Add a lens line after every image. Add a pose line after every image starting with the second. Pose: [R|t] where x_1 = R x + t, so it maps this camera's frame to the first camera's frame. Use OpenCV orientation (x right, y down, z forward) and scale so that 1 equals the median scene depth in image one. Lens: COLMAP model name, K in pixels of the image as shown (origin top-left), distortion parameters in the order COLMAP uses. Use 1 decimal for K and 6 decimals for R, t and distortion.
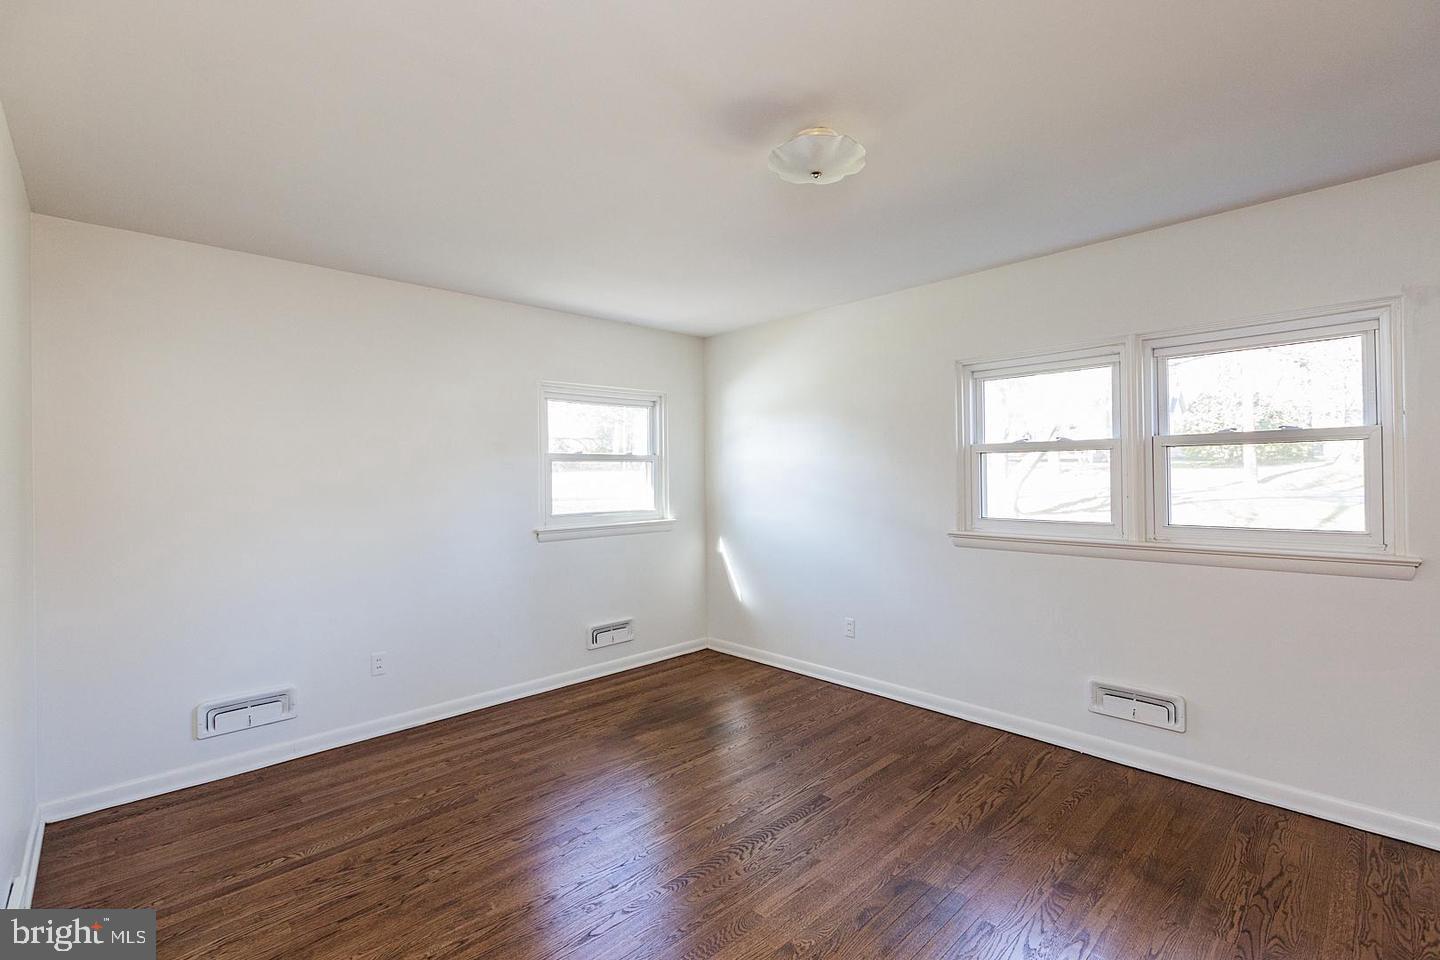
lens RADIAL K [[652.5, 0, 718.9], [0, 652.5, 472.4], [0, 0, 1]] dist [-0.000368, -0.000310]
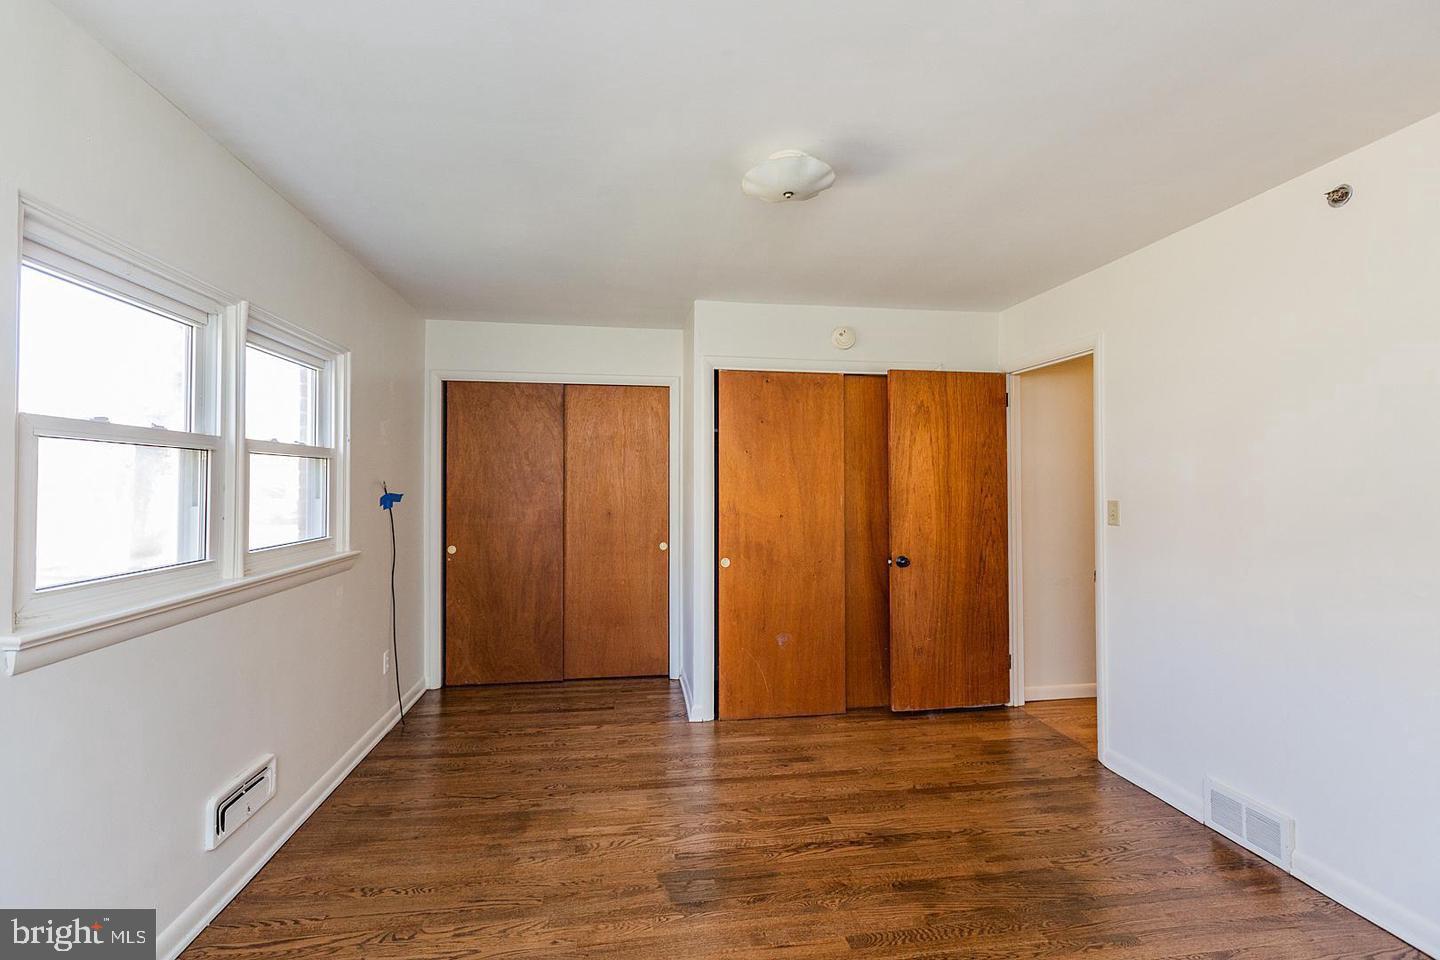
lens RADIAL K [[674.6, 0, 710.6], [0, 674.6, 471.9], [0, 0, 1]] dist [-0.000742, -0.000465]
pose [[-0.820656, 0.019136, 0.571102, -0.271926], [0.004460, 0.999623, -0.027086, 0.010642], [-0.571405, -0.019681, -0.820432, 1.500455]]
